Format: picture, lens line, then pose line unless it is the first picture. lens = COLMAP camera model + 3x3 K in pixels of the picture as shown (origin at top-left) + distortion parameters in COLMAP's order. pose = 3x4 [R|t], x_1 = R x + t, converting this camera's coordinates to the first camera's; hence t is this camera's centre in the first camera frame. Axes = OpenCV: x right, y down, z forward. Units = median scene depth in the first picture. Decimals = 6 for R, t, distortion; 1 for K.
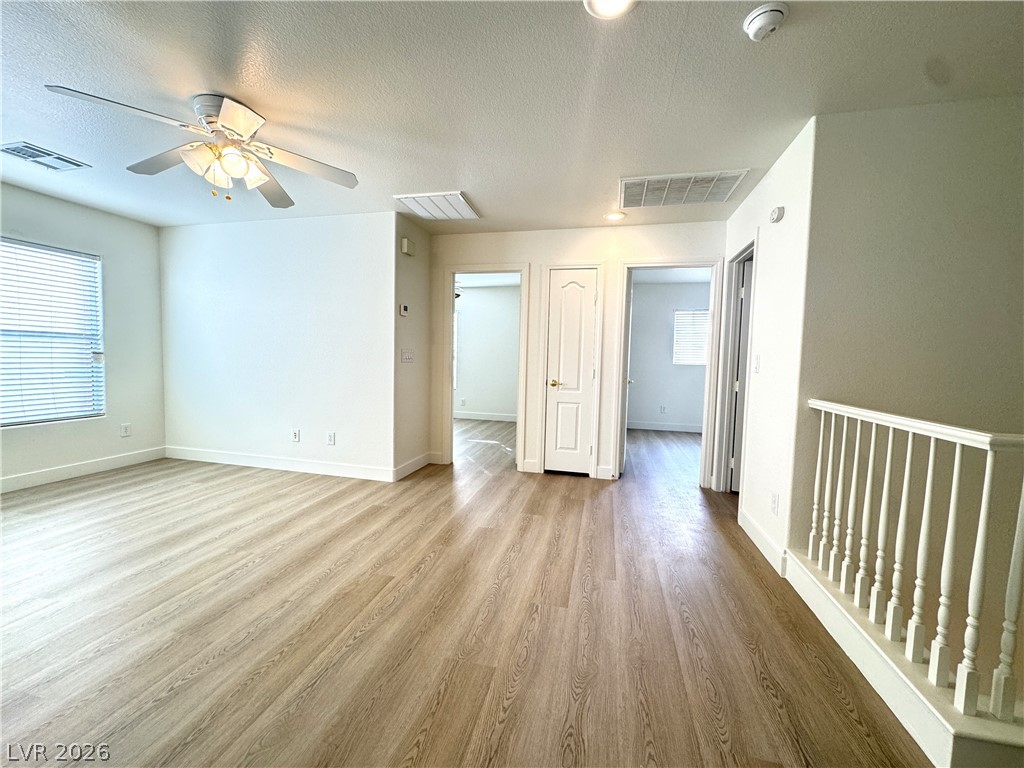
lens RADIAL K [[412.6, 0, 516.9], [0, 412.6, 384.3], [0, 0, 1]] dist [-0.004234, 0.000984]
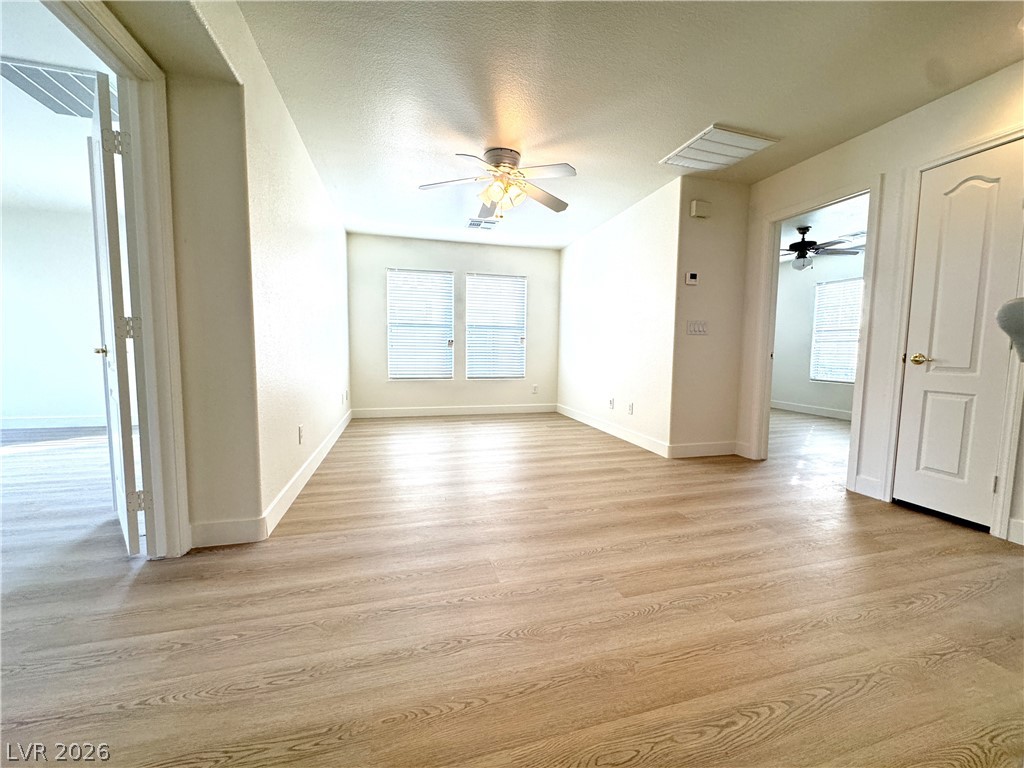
lens RADIAL K [[412.6, 0, 507.7], [0, 412.6, 382.6], [0, 0, 1]] dist [-0.004234, 0.000984]
pose [[0.471036, 0.052474, -0.880552, 0.366610], [-0.059660, 0.997839, 0.027549, 0.055269], [0.880094, 0.039557, 0.473149, 0.201546]]
